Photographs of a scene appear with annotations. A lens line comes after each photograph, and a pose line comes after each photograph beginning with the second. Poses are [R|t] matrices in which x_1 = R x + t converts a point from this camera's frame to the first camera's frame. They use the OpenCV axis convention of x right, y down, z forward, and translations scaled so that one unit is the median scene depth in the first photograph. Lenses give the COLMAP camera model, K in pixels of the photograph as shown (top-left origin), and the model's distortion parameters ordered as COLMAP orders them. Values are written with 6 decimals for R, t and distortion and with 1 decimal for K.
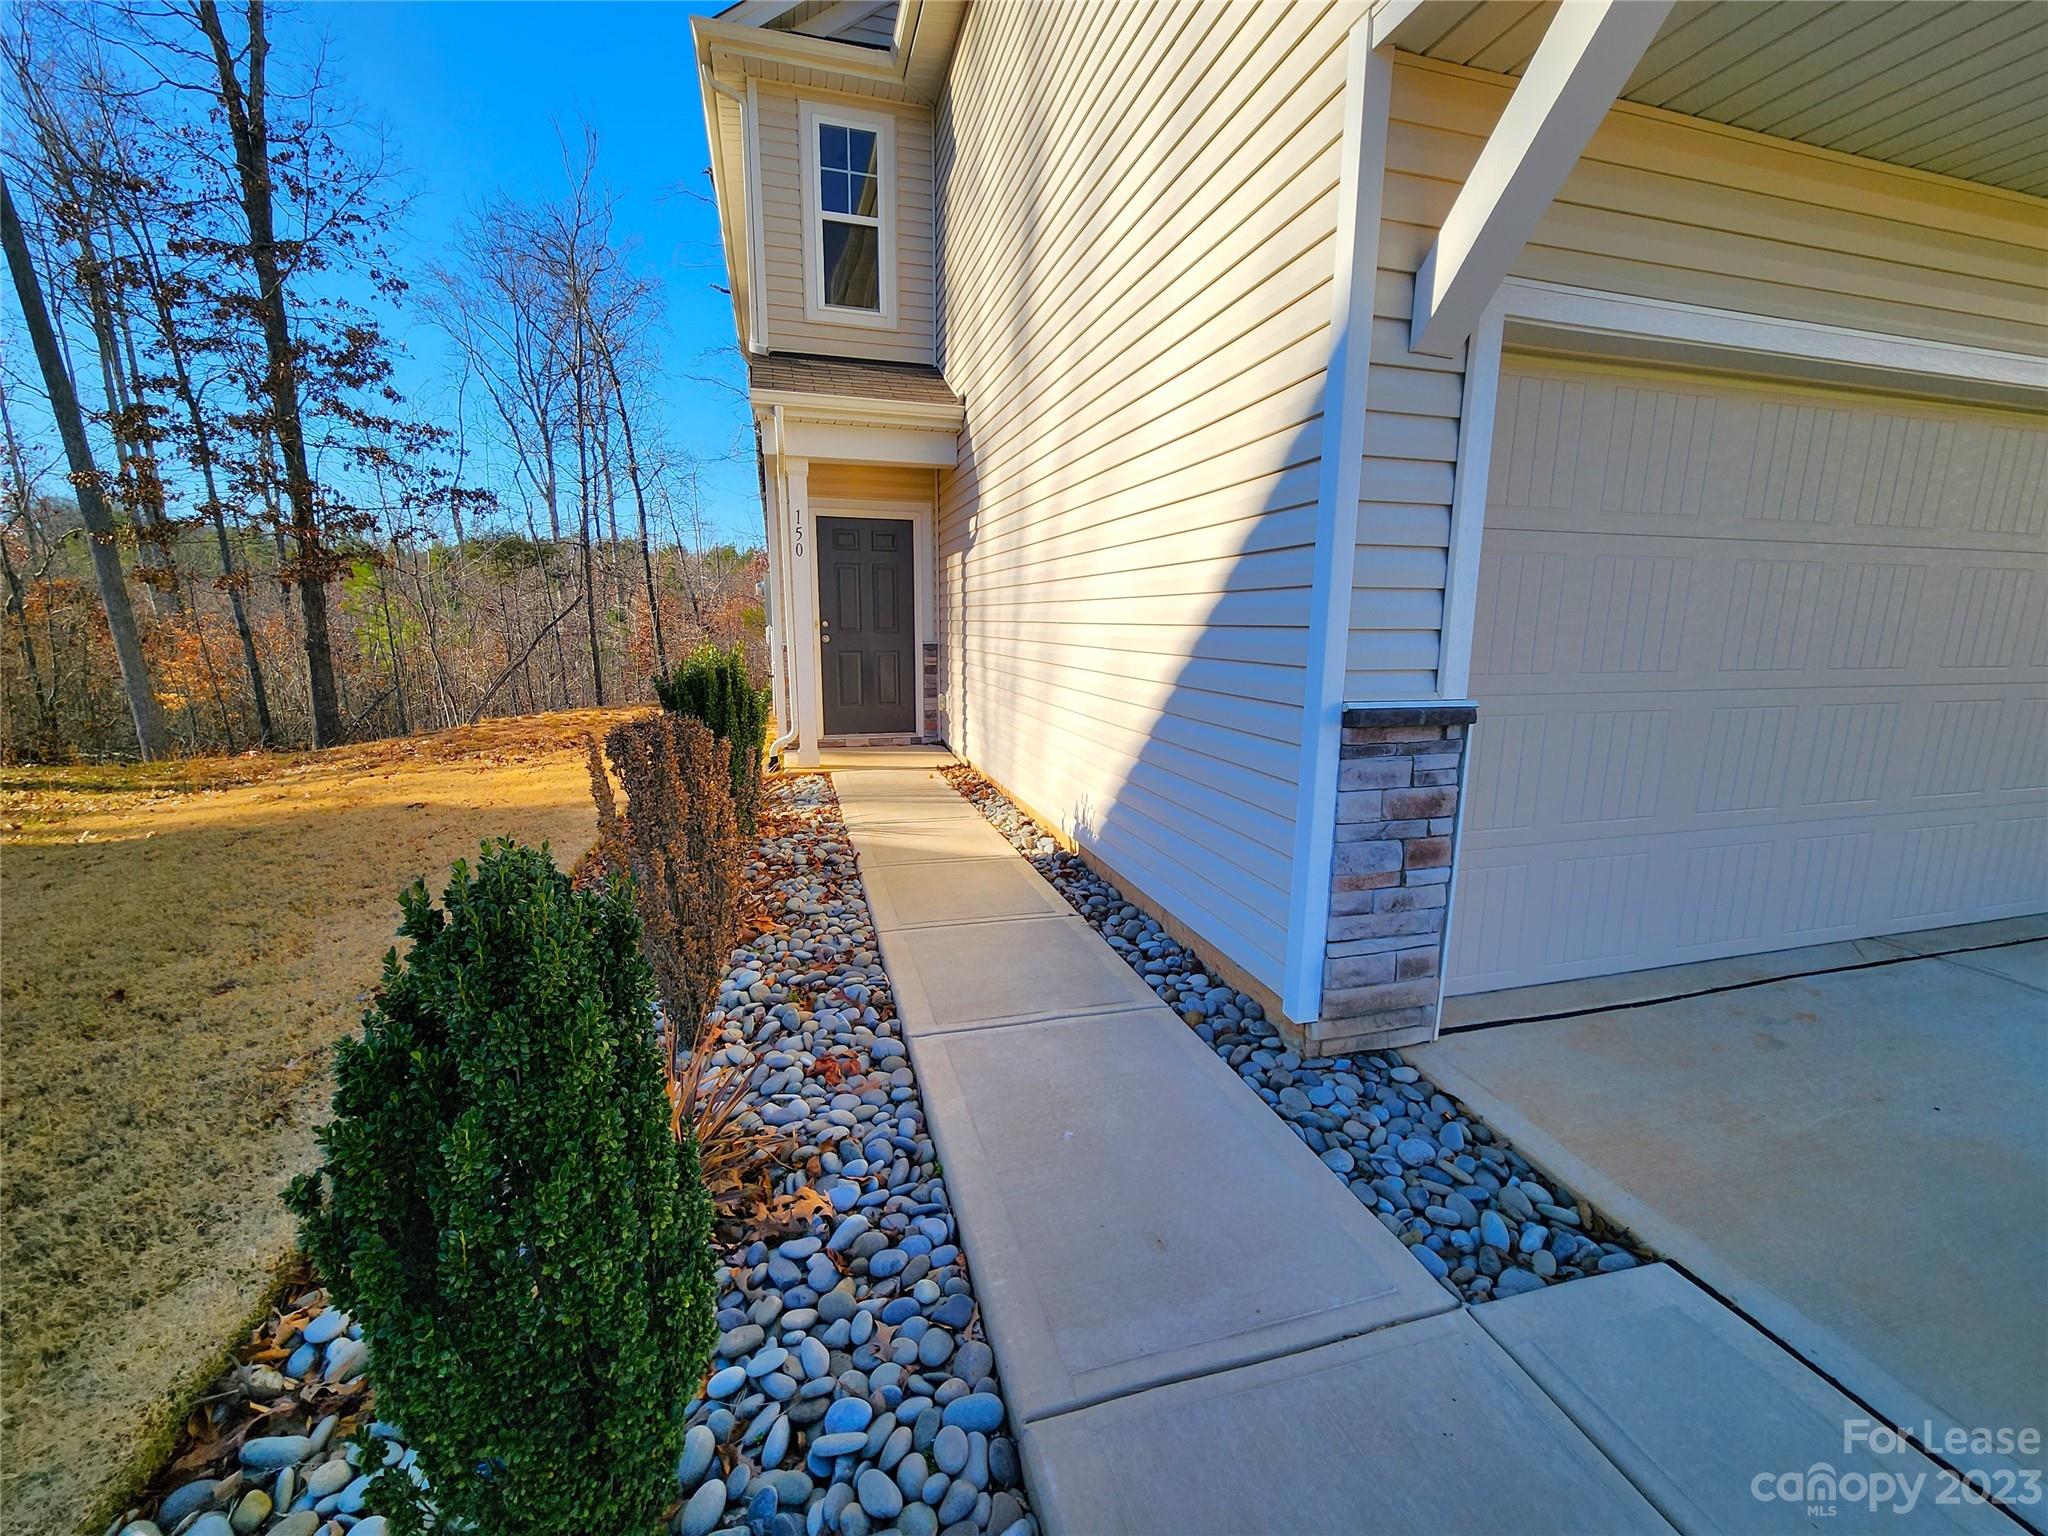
lens RADIAL K [[843.2, 0, 1025.8], [0, 843.2, 767.3], [0, 0, 1]] dist [0.000700, 0.001757]
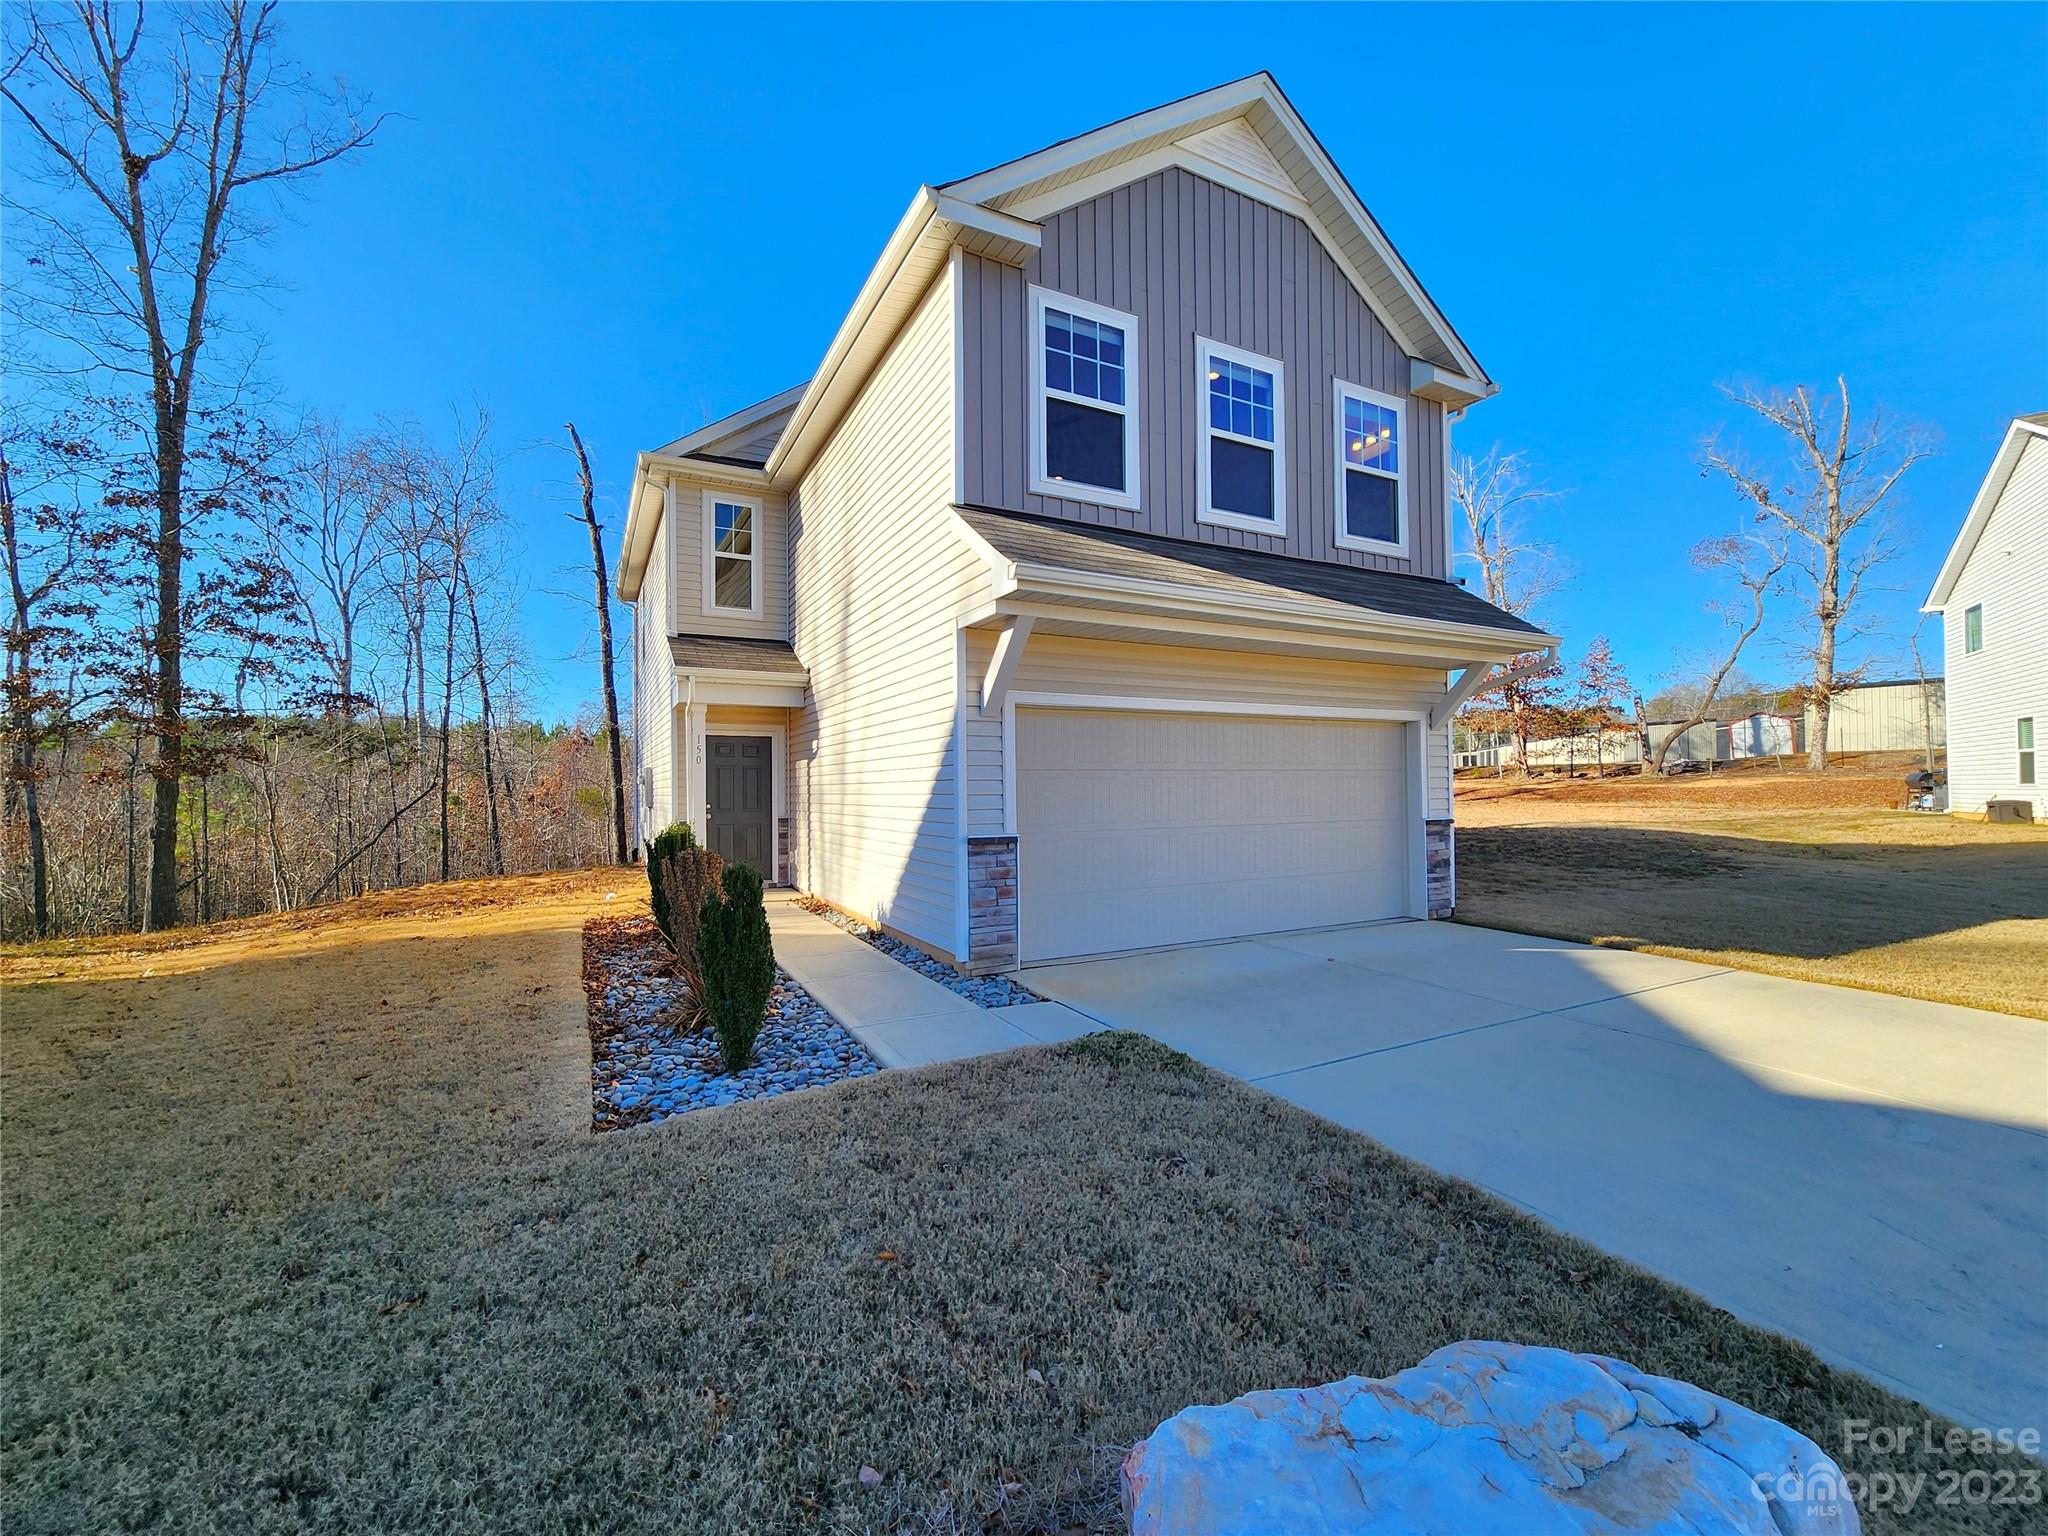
lens RADIAL K [[843.2, 0, 1018.8], [0, 843.2, 775.3], [0, 0, 1]] dist [0.000700, 0.001757]
pose [[0.980170, -0.014070, 0.197656, 0.000628], [0.051400, 0.981387, -0.185031, 0.085792], [-0.191374, 0.191522, 0.962650, -0.594761]]
